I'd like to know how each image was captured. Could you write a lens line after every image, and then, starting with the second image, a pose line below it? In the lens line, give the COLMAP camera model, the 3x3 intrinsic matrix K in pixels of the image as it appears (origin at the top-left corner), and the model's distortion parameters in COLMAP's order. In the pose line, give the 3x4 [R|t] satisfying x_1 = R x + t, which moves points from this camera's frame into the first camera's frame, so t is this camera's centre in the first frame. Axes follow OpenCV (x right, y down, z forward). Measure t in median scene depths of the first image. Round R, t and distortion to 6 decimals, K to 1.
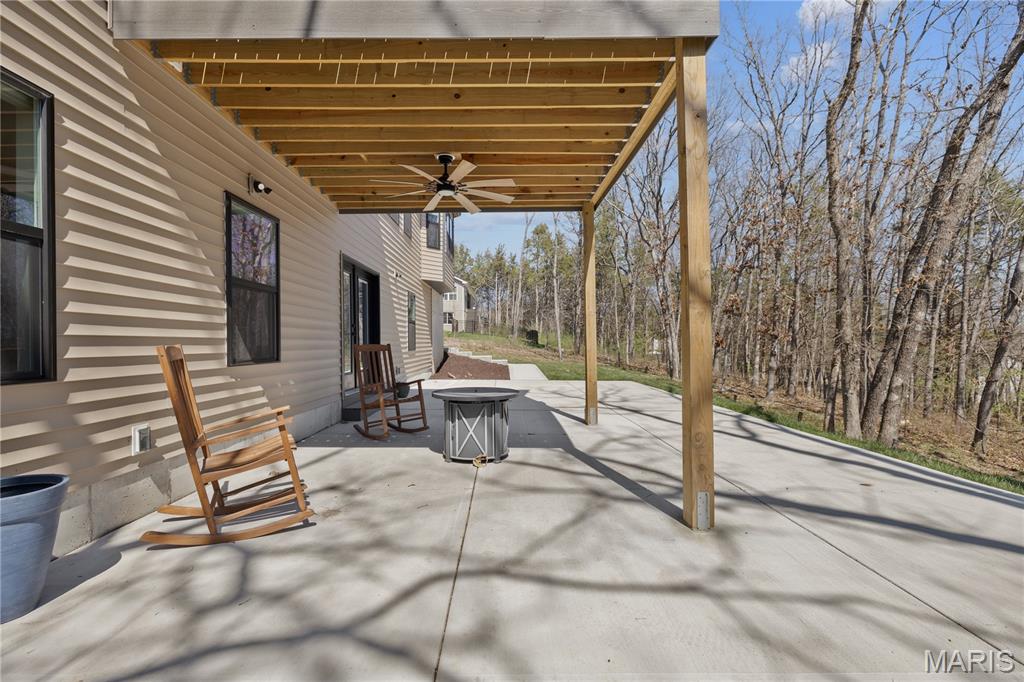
lens RADIAL K [[443.6, 0, 511.5], [0, 443.6, 334.9], [0, 0, 1]] dist [-0.000904, -0.000150]
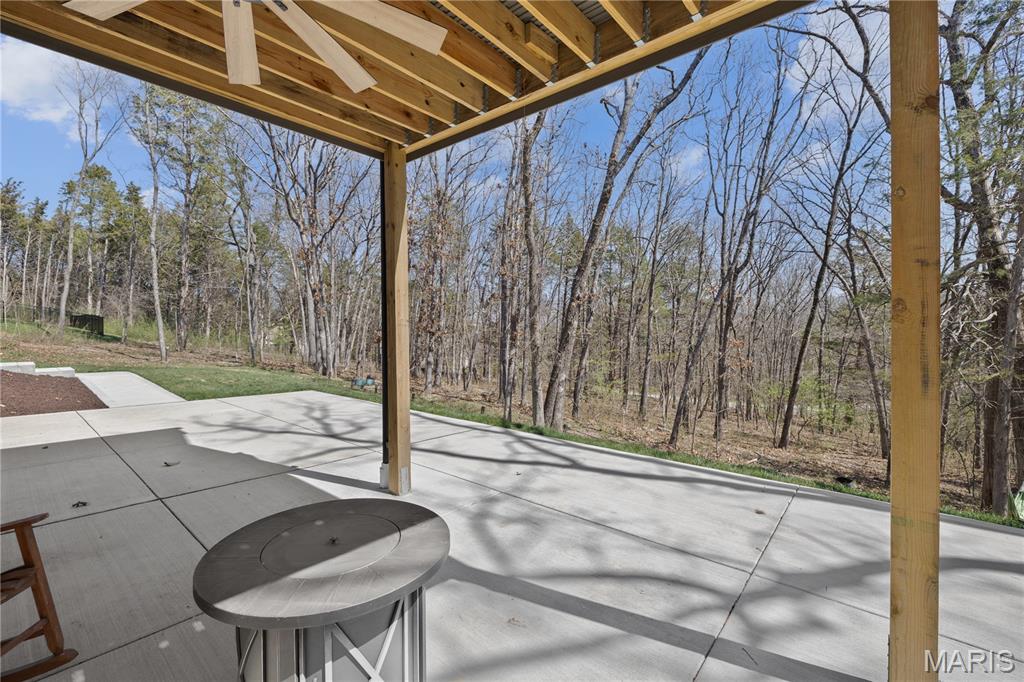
lens RADIAL K [[431.0, 0, 513.4], [0, 431.0, 330.4], [0, 0, 1]] dist [0.000756, 0.000158]
pose [[0.660059, 0.010178, 0.751145, -0.125820], [-0.021903, 0.999744, 0.005700, -0.027828], [-0.750895, -0.020215, 0.660113, 0.313186]]
